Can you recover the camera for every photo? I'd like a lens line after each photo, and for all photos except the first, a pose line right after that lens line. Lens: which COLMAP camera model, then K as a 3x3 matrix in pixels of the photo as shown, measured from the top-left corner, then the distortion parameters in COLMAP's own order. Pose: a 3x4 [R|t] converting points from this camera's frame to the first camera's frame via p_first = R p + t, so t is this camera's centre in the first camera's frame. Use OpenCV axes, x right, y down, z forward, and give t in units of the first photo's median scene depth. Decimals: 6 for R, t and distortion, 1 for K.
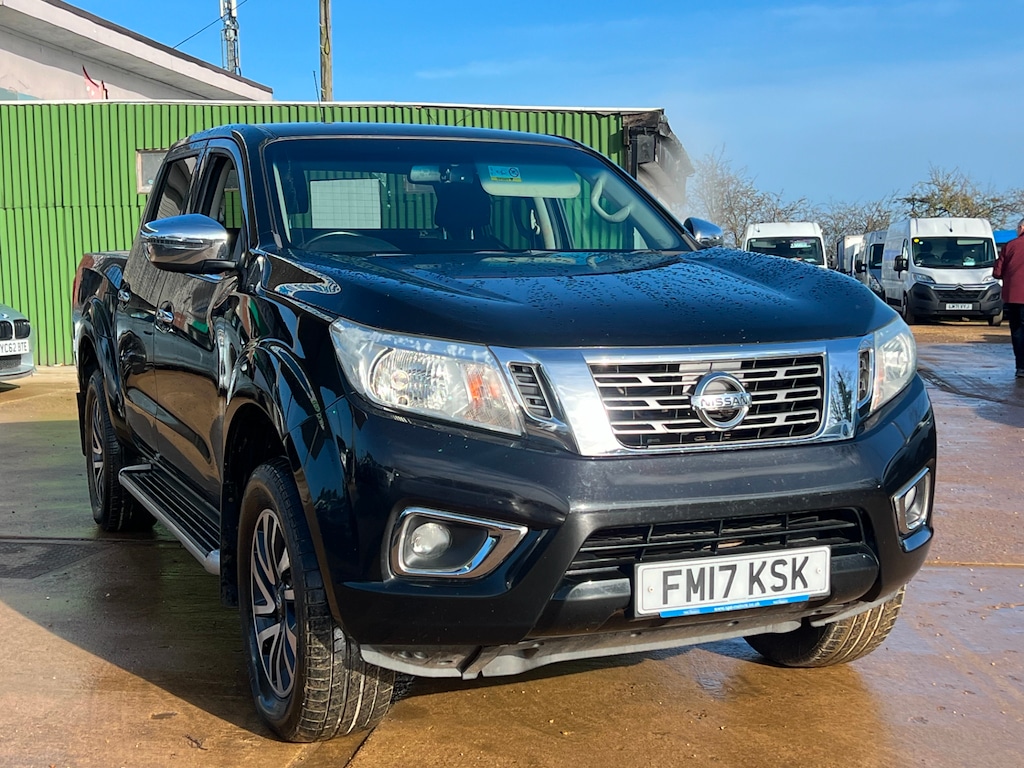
lens RADIAL K [[1462.1, 0, 518.5], [0, 1462.1, 385.3], [0, 0, 1]] dist [0.098756, 0.000000]
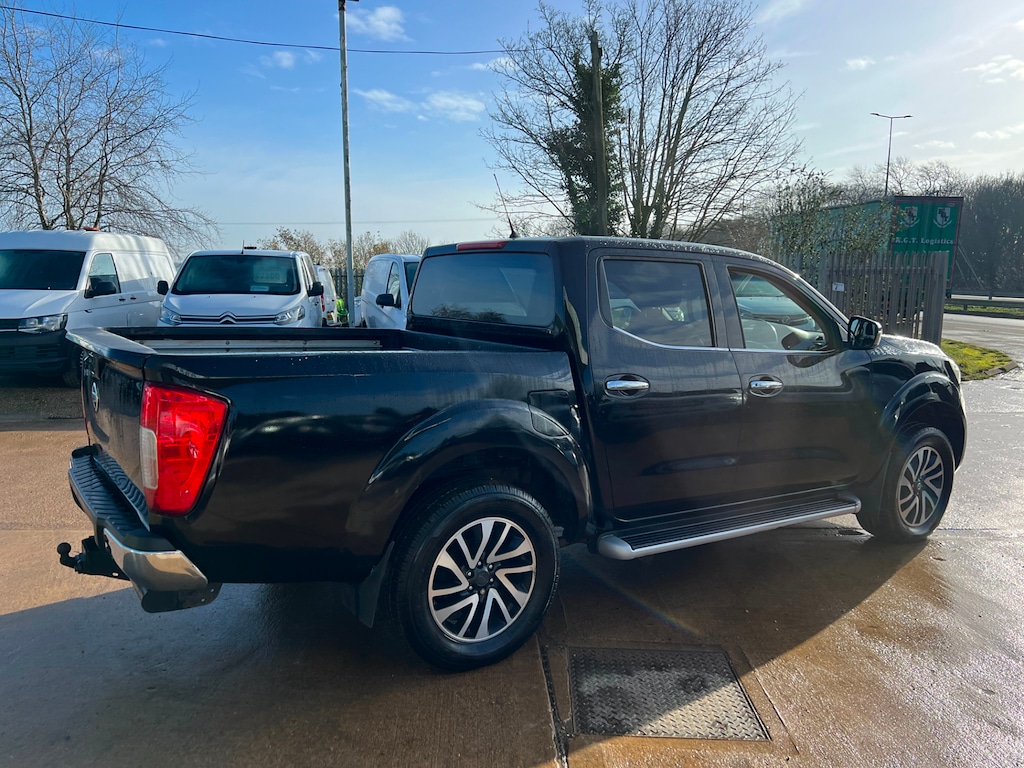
lens RADIAL K [[798.9, 0, 510.1], [0, 798.9, 387.2], [0, 0, 1]] dist [0.054257, -0.058005]
pose [[-0.182299, -0.121651, 0.975689, -1.371279], [0.068193, 0.988363, 0.135972, -0.240743], [-0.980876, 0.091323, -0.171882, 1.996114]]
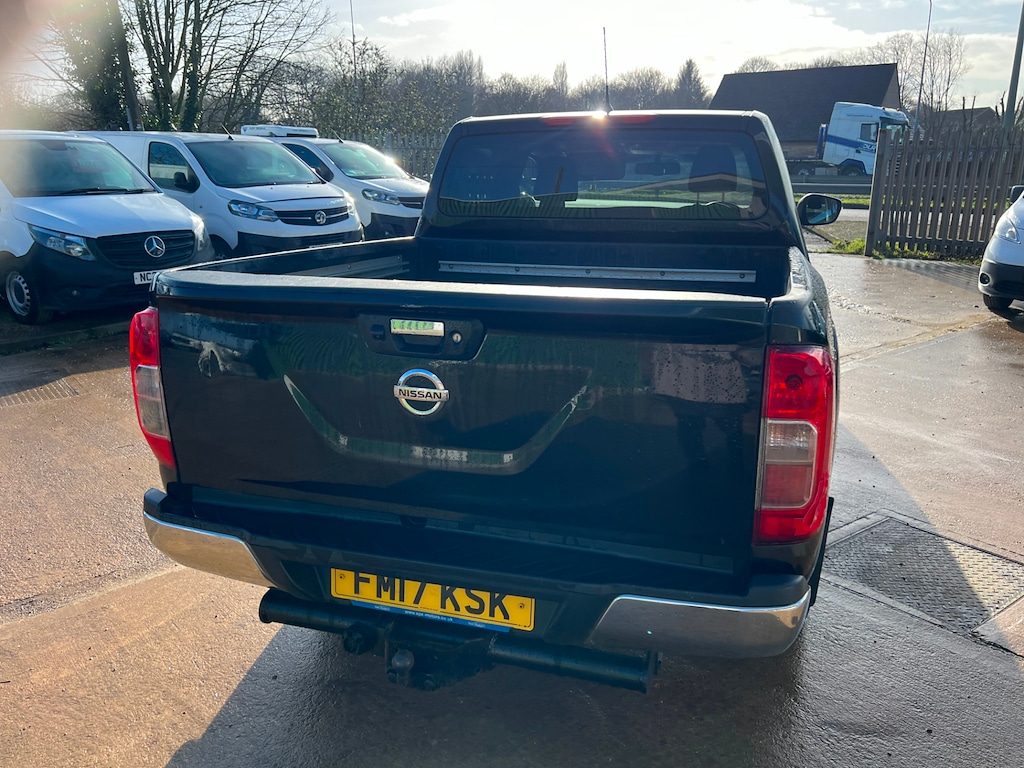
lens RADIAL K [[798.9, 0, 520.0], [0, 798.9, 383.9], [0, 0, 1]] dist [0.054257, -0.058005]
pose [[-0.750969, -0.160396, 0.640561, -0.805458], [0.067048, 0.946517, 0.315611, -0.299979], [-0.656925, 0.279962, -0.700051, 2.584121]]
